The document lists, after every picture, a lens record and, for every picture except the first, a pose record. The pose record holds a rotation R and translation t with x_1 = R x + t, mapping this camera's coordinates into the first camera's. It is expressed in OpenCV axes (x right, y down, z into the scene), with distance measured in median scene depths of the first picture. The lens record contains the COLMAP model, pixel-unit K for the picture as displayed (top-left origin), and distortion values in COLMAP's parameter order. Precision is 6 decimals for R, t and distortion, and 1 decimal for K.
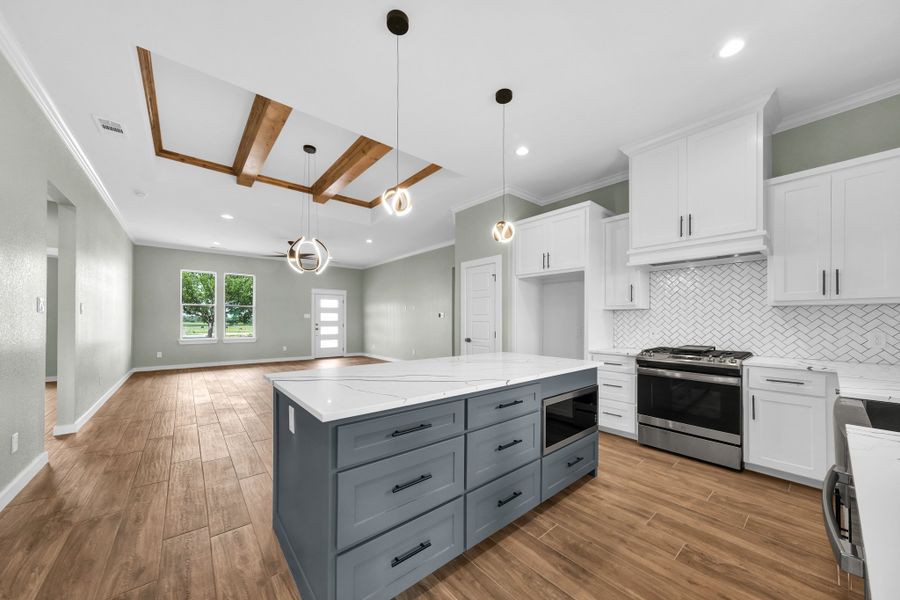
lens RADIAL K [[314.6, 0, 452.1], [0, 314.6, 319.6], [0, 0, 1]] dist [-0.000044, 0.000134]
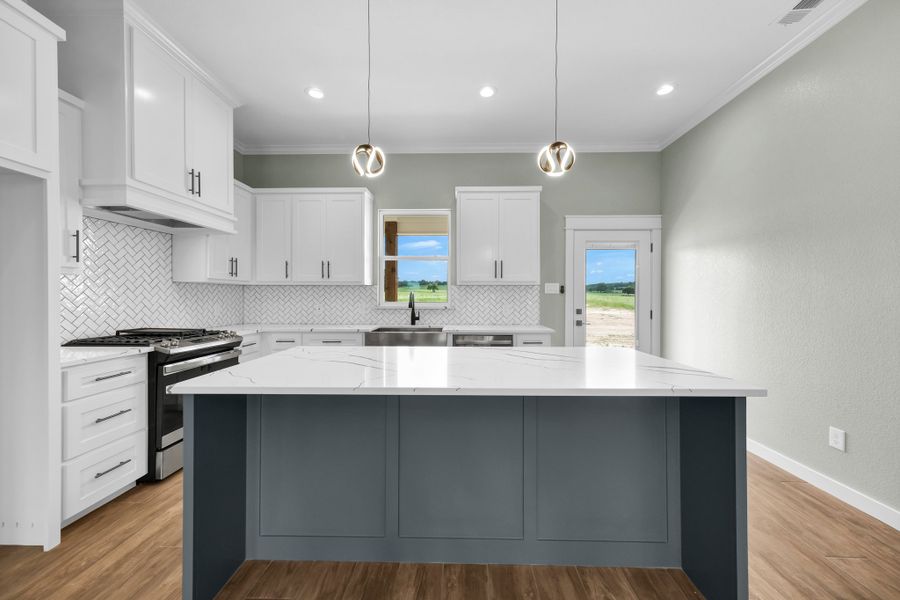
lens RADIAL K [[345.7, 0, 447.7], [0, 345.7, 297.5], [0, 0, 1]] dist [0.002929, 0.000433]
pose [[-0.742485, -0.006074, 0.669835, -0.145124], [-0.005968, 0.999979, 0.002452, 0.000028], [-0.669836, -0.002177, -0.742506, 0.465597]]
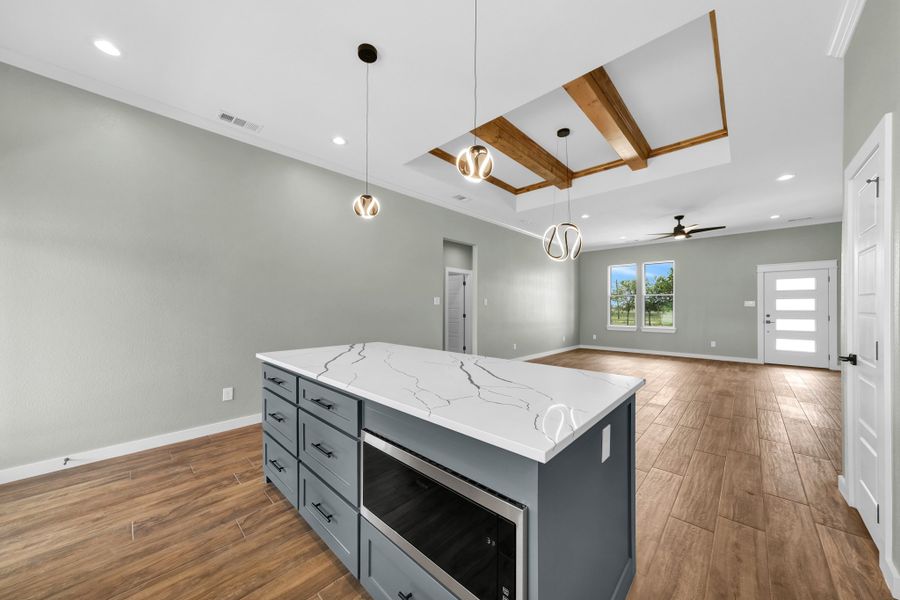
lens RADIAL K [[312.0, 0, 447.1], [0, 312.0, 306.9], [0, 0, 1]] dist [0.002141, 0.000366]
pose [[0.110926, -0.008848, -0.993789, 0.247816], [-0.000217, 0.999960, -0.008927, 0.003835], [0.993829, 0.001206, 0.110920, 0.286208]]
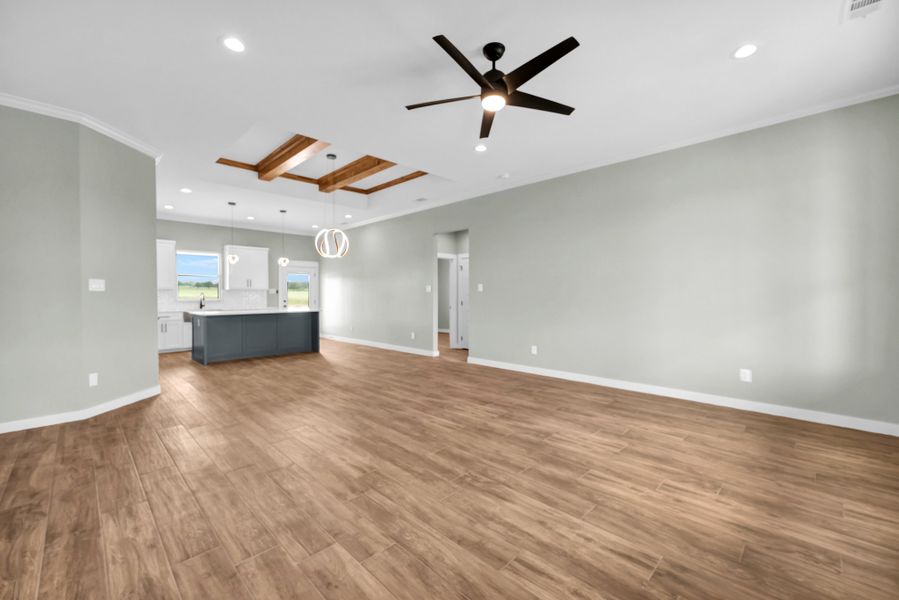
lens RADIAL K [[382.1, 0, 469.7], [0, 382.1, 295.8], [0, 0, 1]] dist [0.001860, 0.000322]
pose [[-0.993612, -0.000407, -0.112853, -0.439626], [-0.000521, 0.999999, 0.000976, 0.000743], [0.112853, 0.001028, -0.993611, 1.362231]]
